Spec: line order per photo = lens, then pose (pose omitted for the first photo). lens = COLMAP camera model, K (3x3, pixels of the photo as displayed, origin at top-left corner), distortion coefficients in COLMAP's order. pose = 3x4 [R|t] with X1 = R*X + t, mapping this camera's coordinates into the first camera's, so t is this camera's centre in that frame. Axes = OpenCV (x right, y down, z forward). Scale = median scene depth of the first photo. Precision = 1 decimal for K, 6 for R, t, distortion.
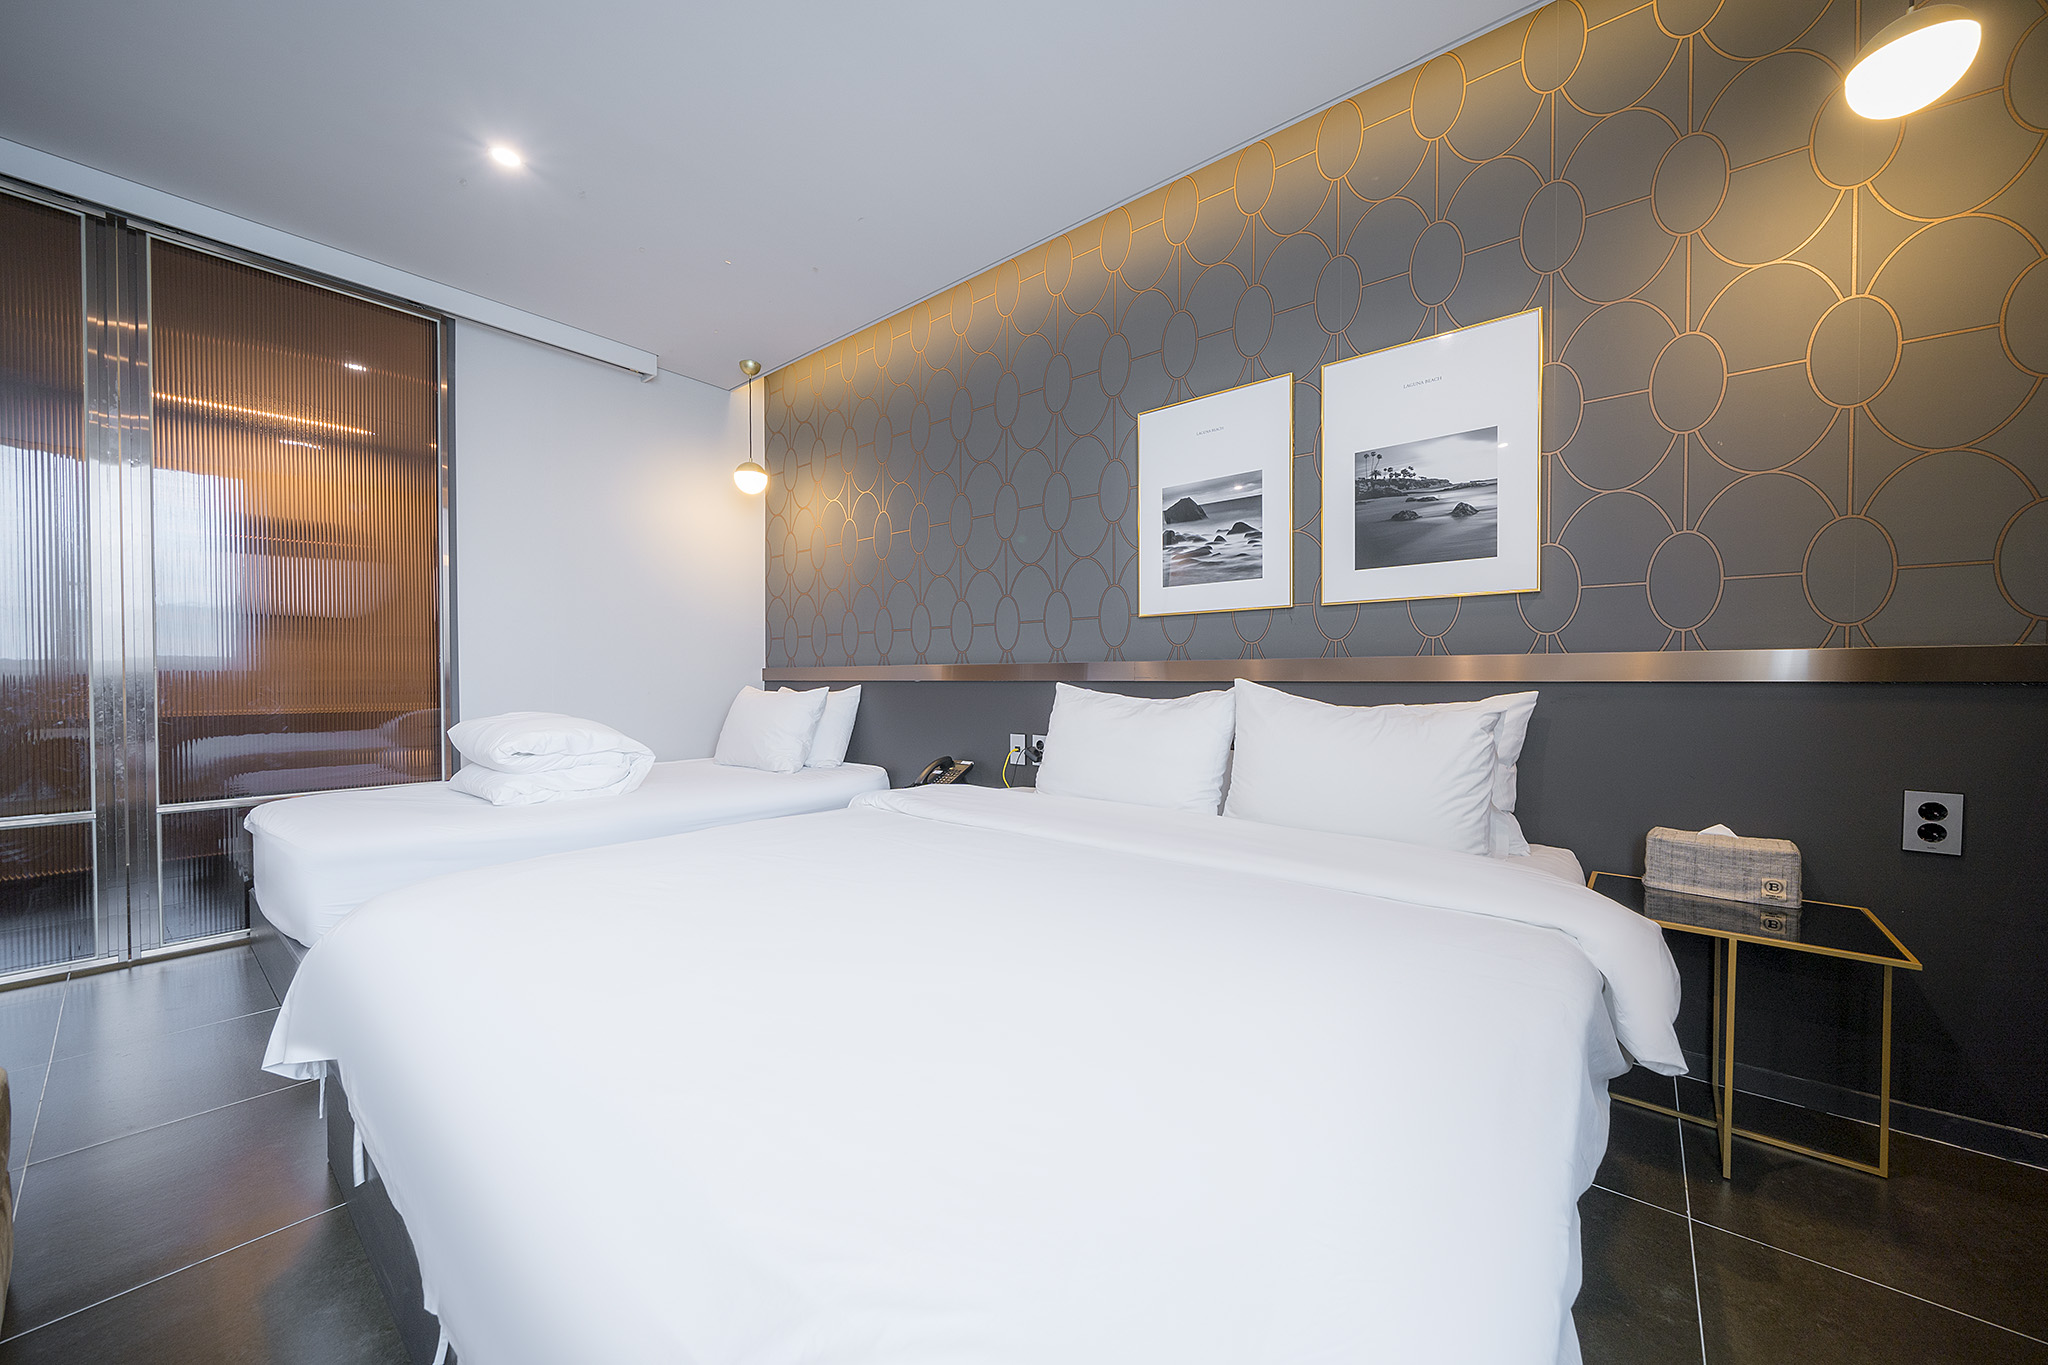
lens RADIAL K [[746.2, 0, 1026.3], [0, 746.2, 691.2], [0, 0, 1]] dist [0.000232, -0.000030]
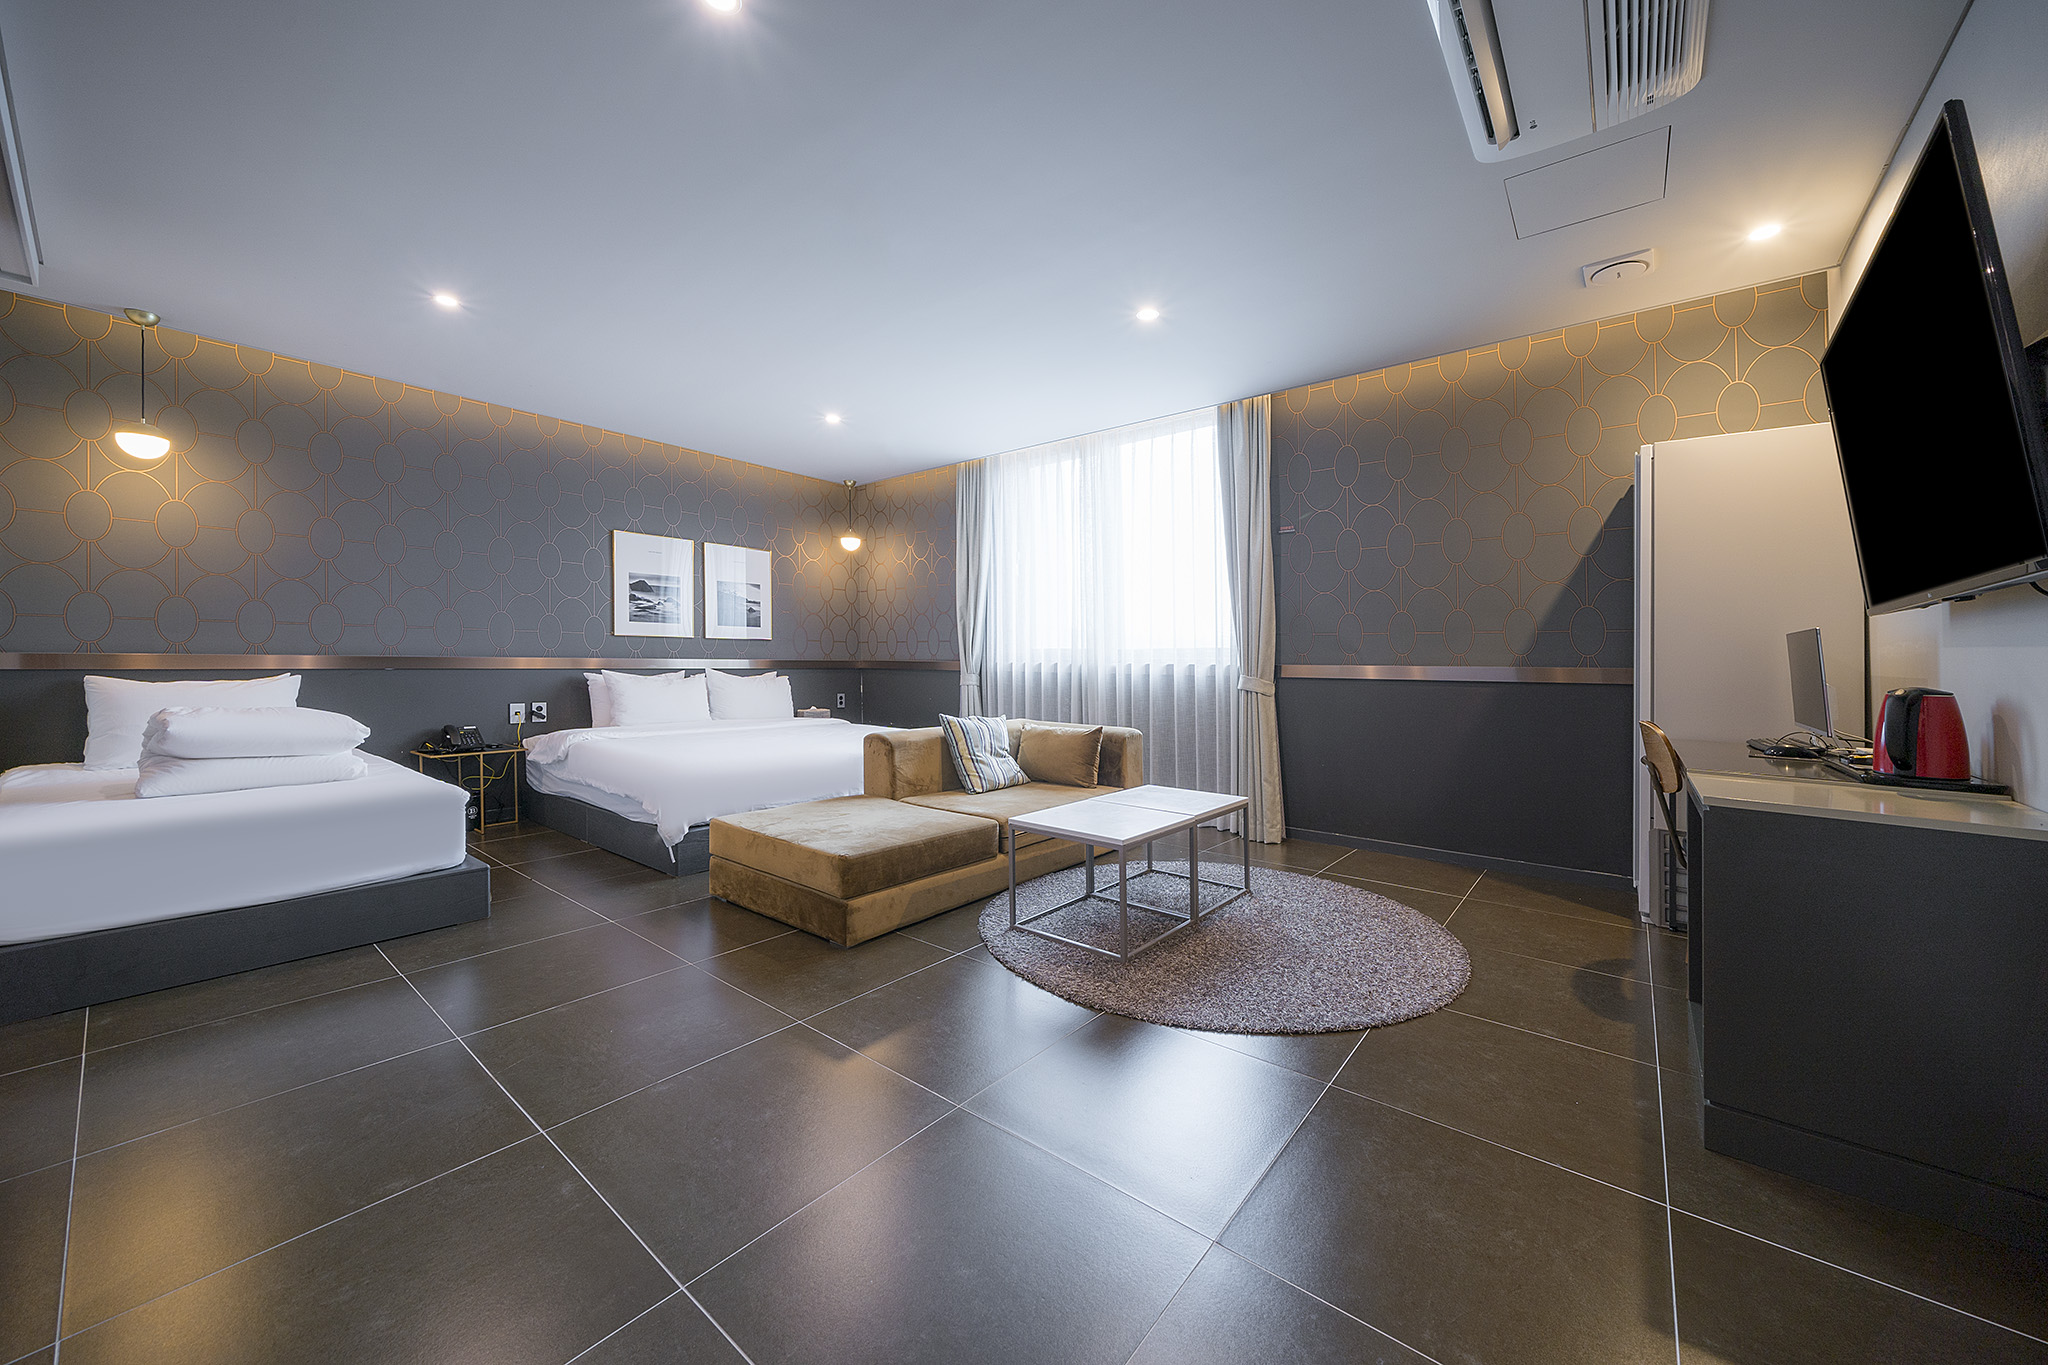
lens RADIAL K [[727.7, 0, 1015.7], [0, 727.7, 668.7], [0, 0, 1]] dist [-0.001834, -0.000070]
pose [[0.022092, 0.004468, 0.999746, -1.810317], [0.021702, 0.999752, -0.004947, 0.019084], [-0.999520, 0.021806, 0.021989, -0.074926]]
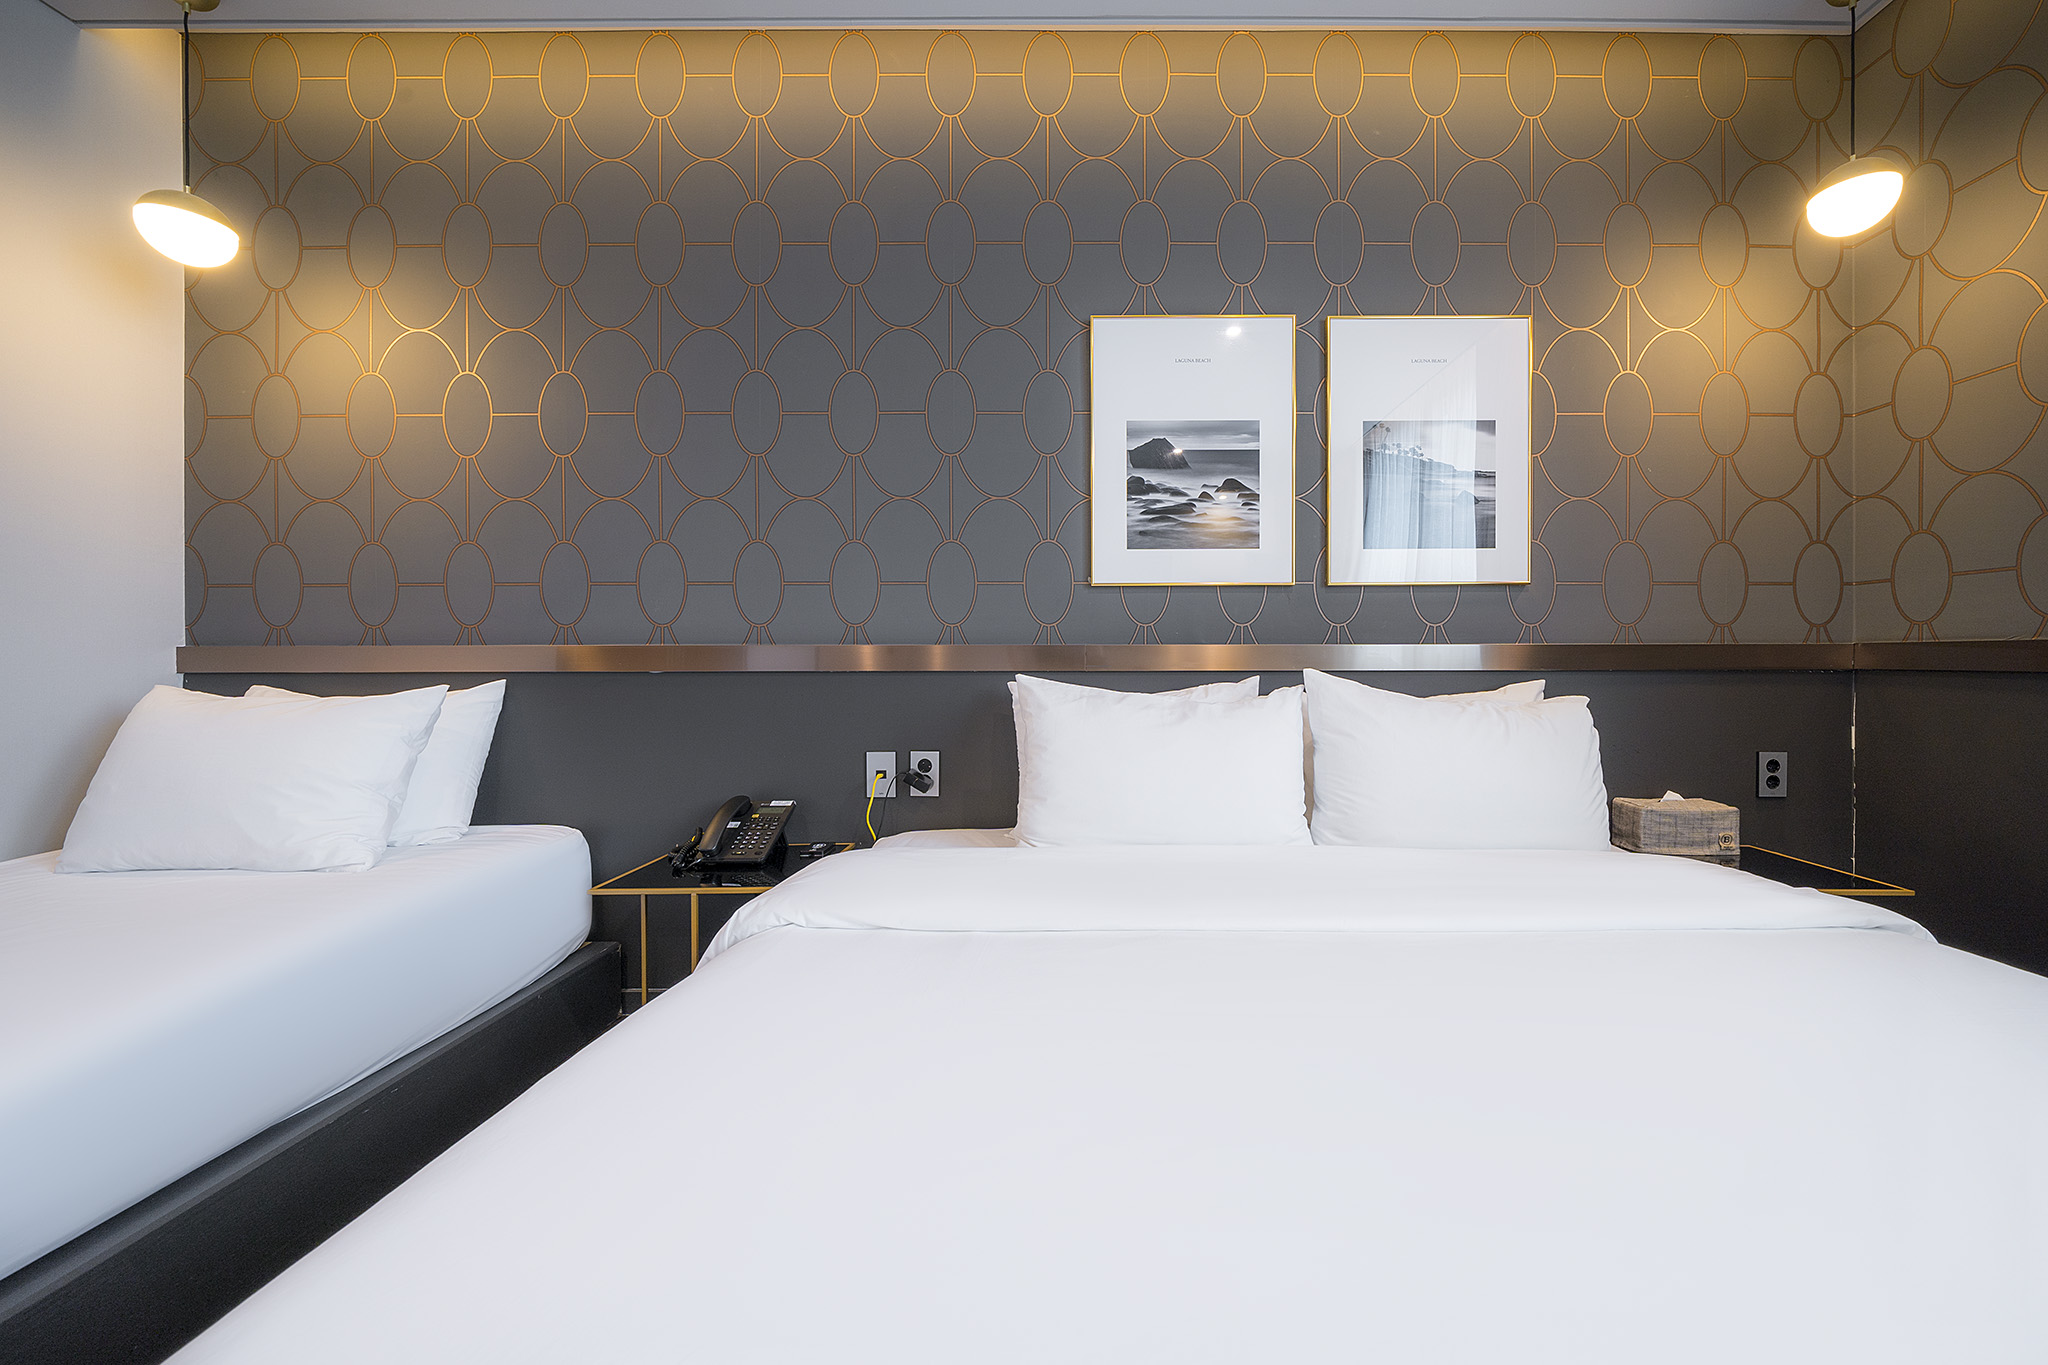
lens RADIAL K [[727.7, 0, 1015.7], [0, 727.7, 668.7], [0, 0, 1]] dist [-0.001834, -0.000070]
pose [[0.770178, -0.004060, 0.637817, -0.401721], [0.011555, 0.999904, -0.007589, -0.012026], [-0.637725, 0.013215, 0.770151, 0.517826]]
